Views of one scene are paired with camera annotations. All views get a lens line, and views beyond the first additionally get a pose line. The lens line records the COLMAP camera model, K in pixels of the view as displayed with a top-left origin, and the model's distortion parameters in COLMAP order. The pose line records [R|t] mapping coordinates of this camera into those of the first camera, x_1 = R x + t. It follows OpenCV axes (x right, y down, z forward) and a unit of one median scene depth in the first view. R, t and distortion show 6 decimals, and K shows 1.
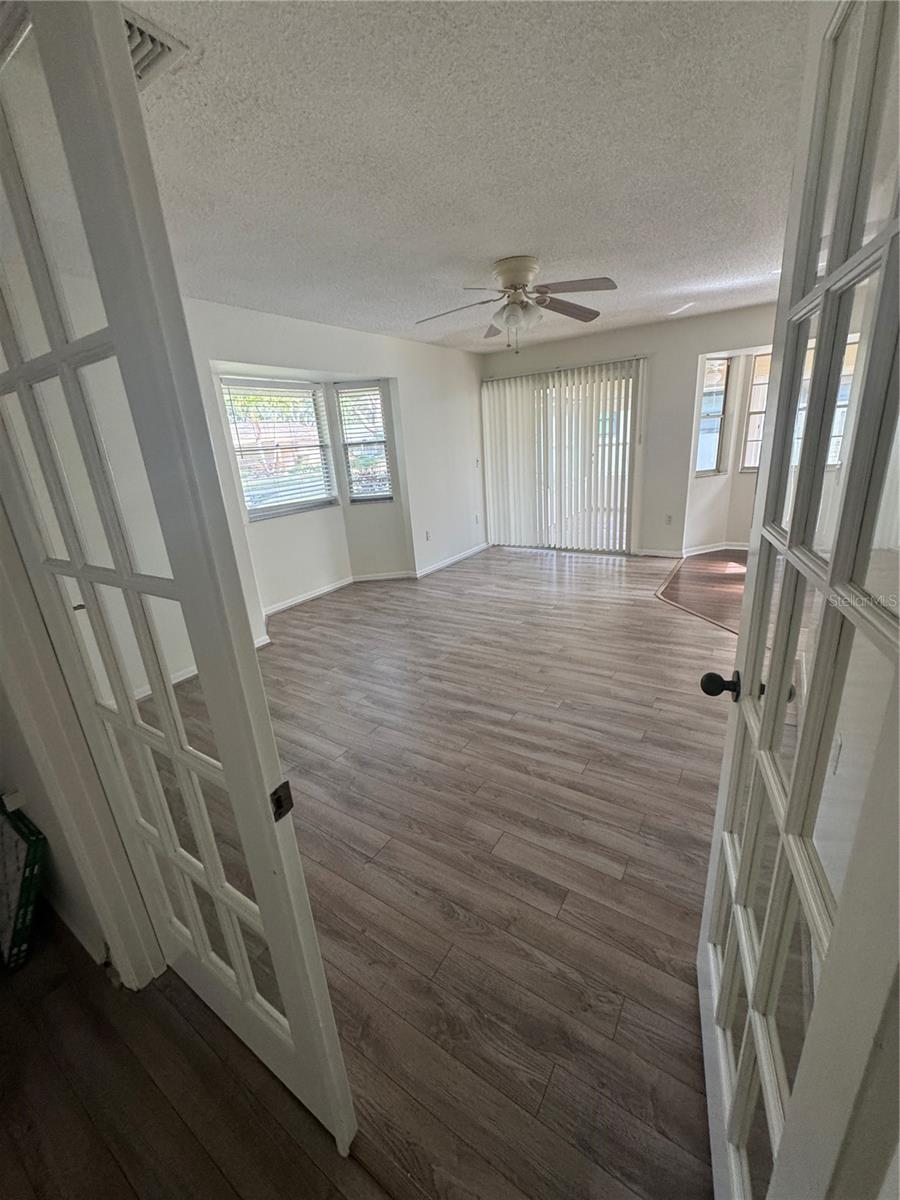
lens RADIAL K [[480.0, 0, 447.2], [0, 480.0, 596.7], [0, 0, 1]] dist [-0.003352, 0.000676]
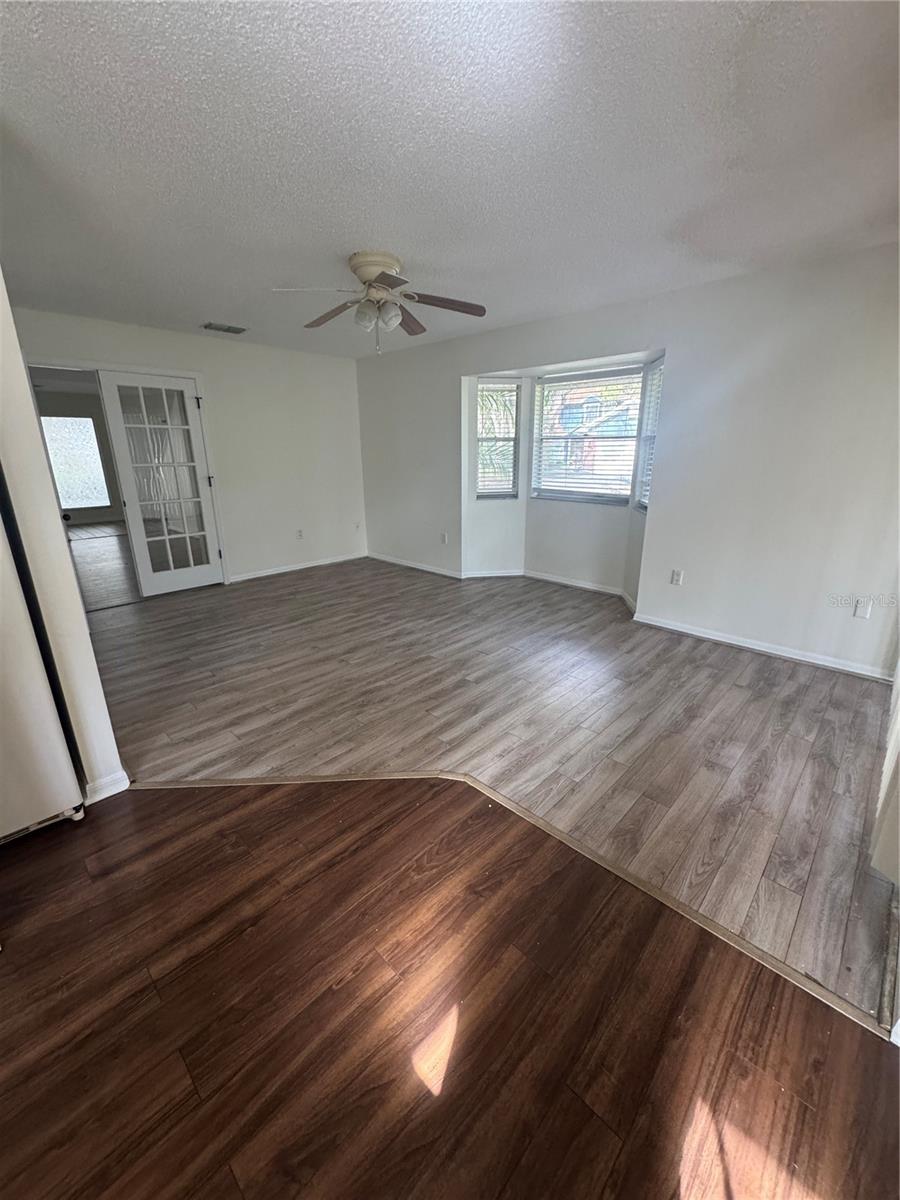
lens RADIAL K [[480.0, 0, 450.7], [0, 480.0, 599.0], [0, 0, 1]] dist [-0.003352, 0.000676]
pose [[-0.162834, 0.370804, -0.914325, 0.906874], [-0.298678, 0.864687, 0.403866, -0.396928], [0.940360, 0.338852, -0.030049, 1.025492]]
